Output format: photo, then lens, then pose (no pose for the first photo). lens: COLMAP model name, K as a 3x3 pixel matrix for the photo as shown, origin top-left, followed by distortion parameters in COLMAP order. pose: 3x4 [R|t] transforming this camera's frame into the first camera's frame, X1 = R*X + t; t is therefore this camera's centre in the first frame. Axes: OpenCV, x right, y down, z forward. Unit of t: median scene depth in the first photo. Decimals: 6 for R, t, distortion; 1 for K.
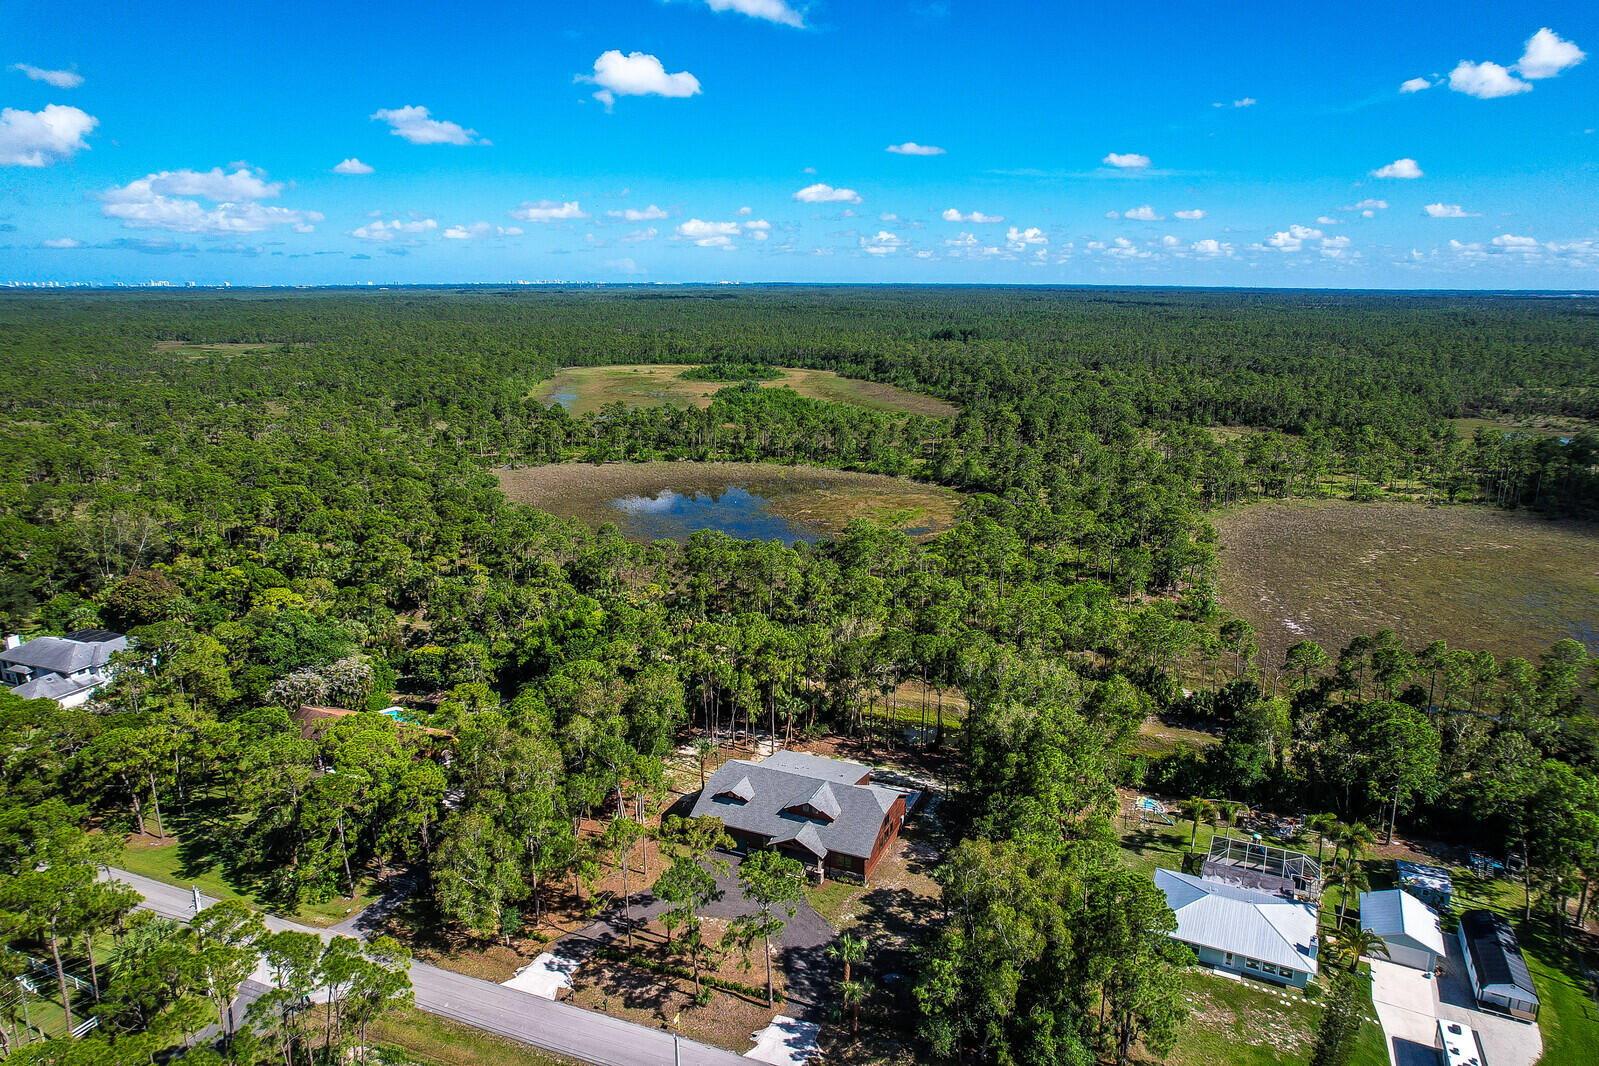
lens RADIAL K [[1019.1, 0, 815.8], [0, 1019.1, 528.0], [0, 0, 1]] dist [-0.078725, 0.070451]
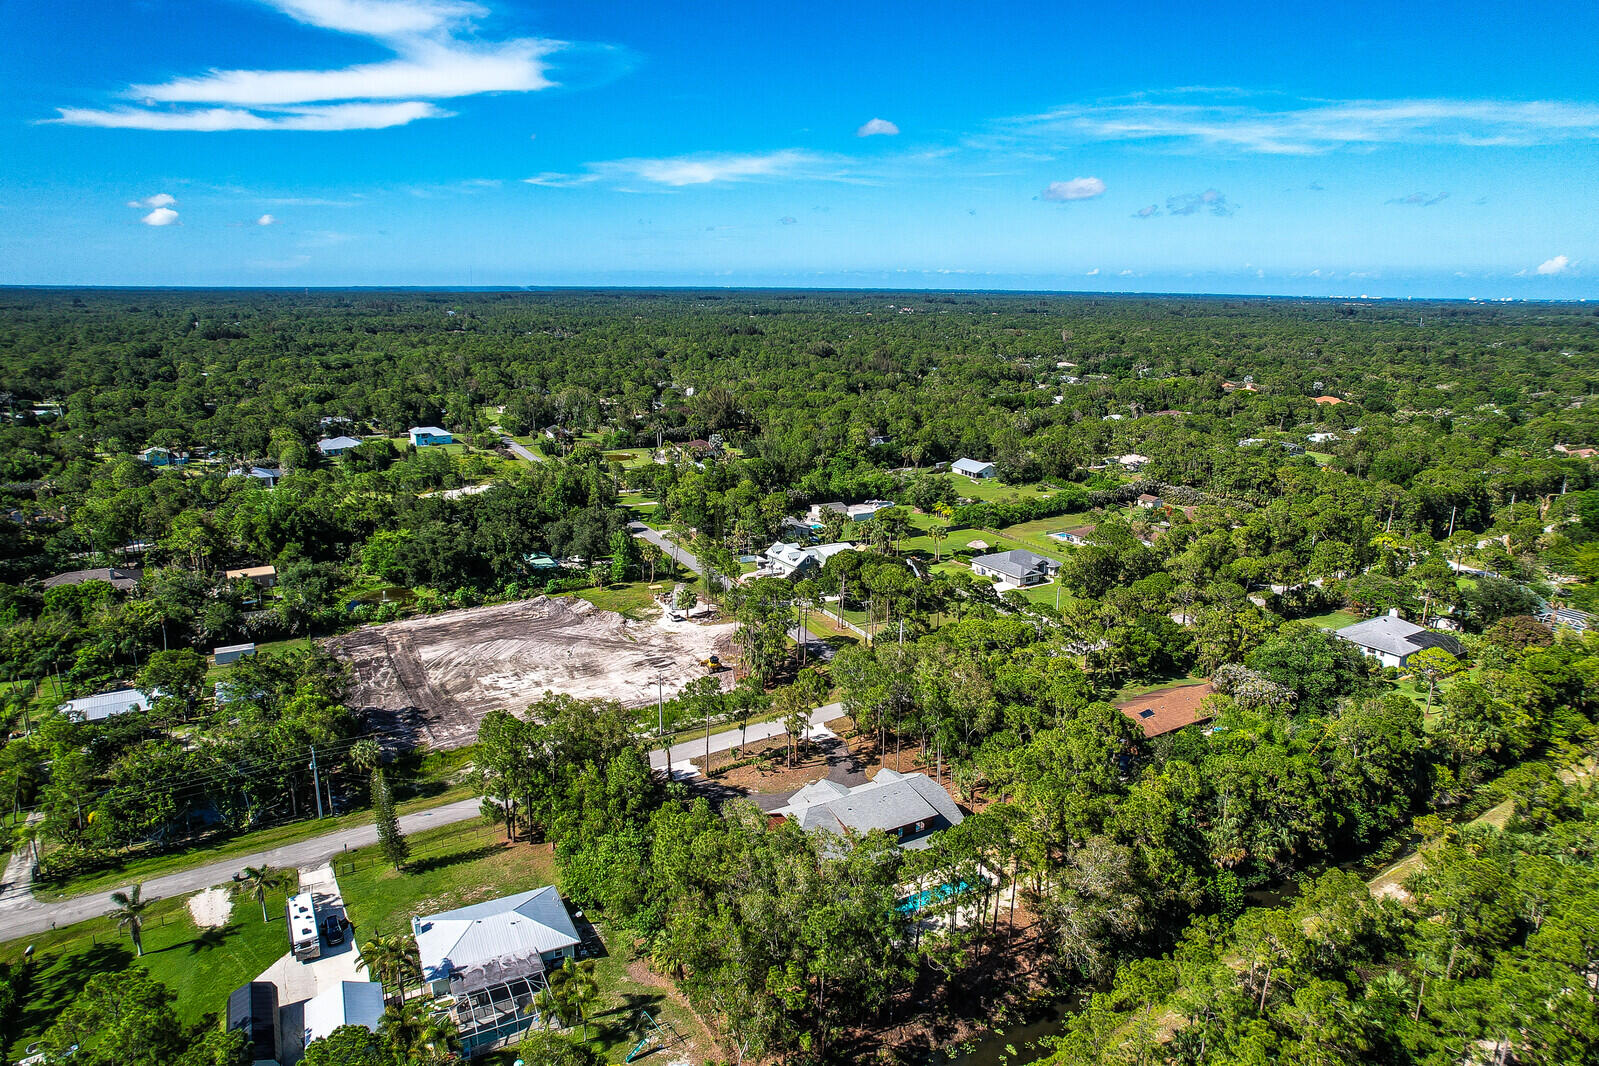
lens RADIAL K [[1019.1, 0, 809.6], [0, 1019.1, 529.1], [0, 0, 1]] dist [-0.078725, 0.070451]
pose [[-0.592845, 0.192709, -0.781920, 0.800188], [-0.199530, 0.905523, 0.374454, -0.403137], [0.780207, 0.378009, -0.498383, 1.330990]]
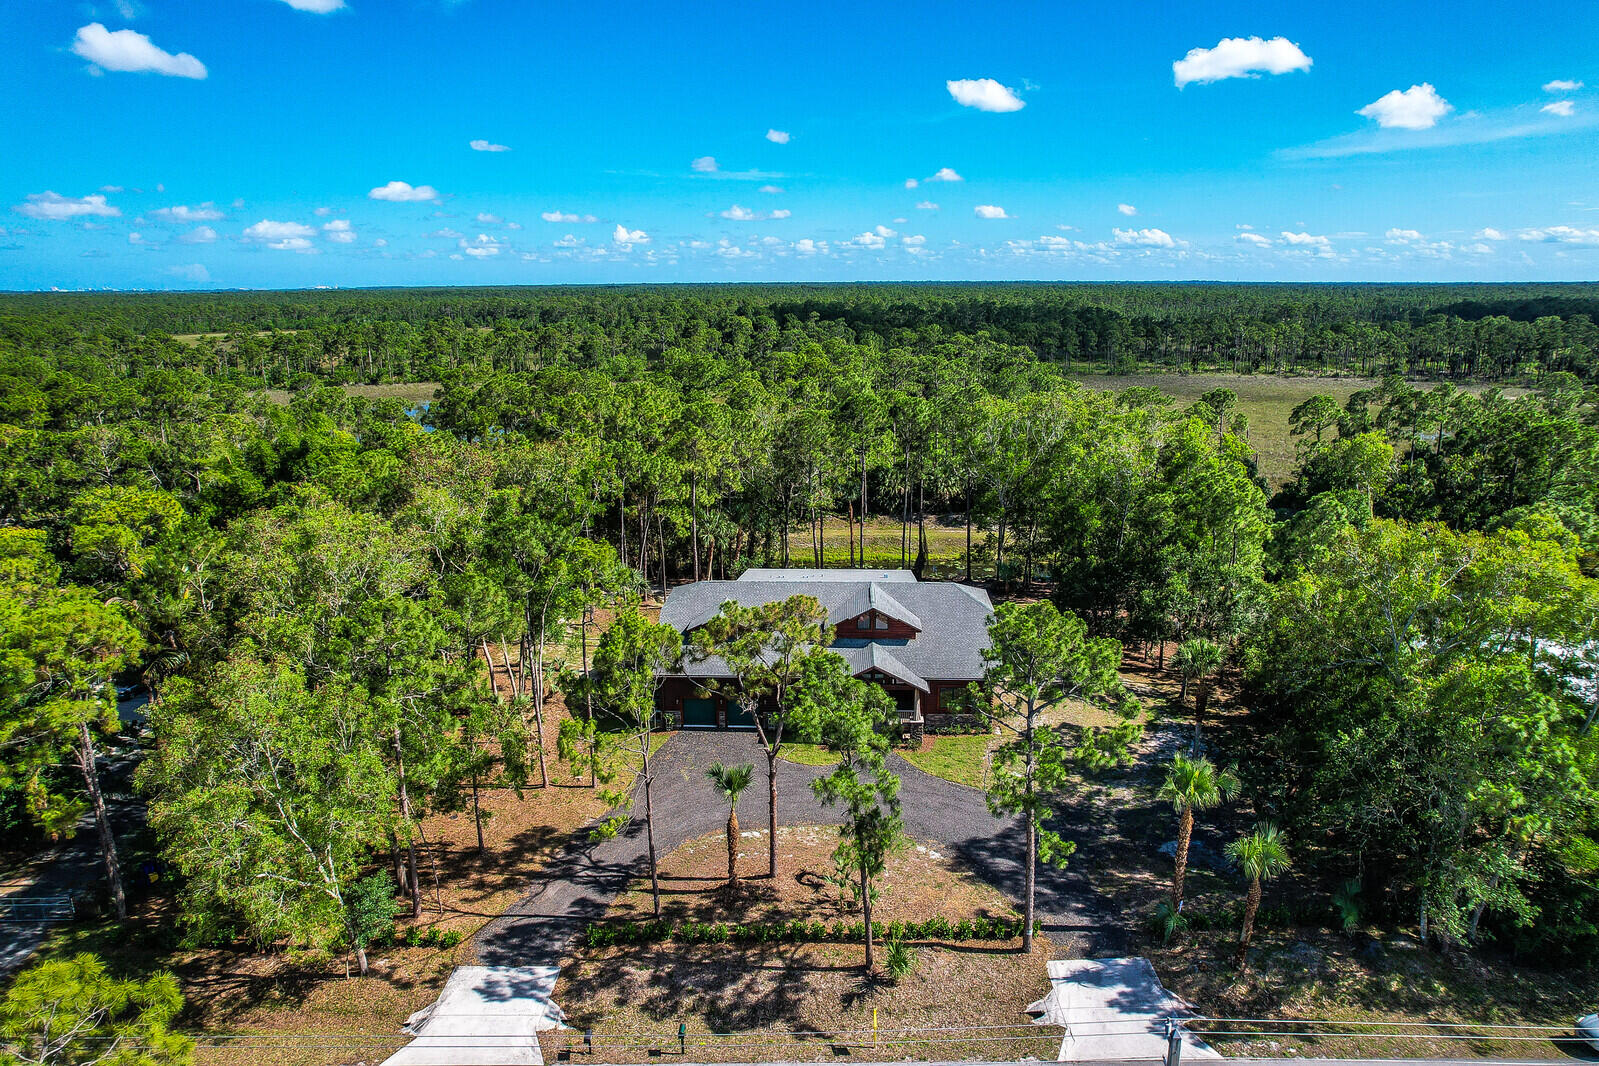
lens RADIAL K [[1019.1, 0, 805.0], [0, 1019.1, 523.6], [0, 0, 1]] dist [-0.078725, 0.070451]
pose [[0.934863, -0.089749, 0.343477, -0.209943], [0.092116, 0.995703, 0.009453, 0.194396], [-0.342850, 0.022802, 0.939113, 0.433531]]
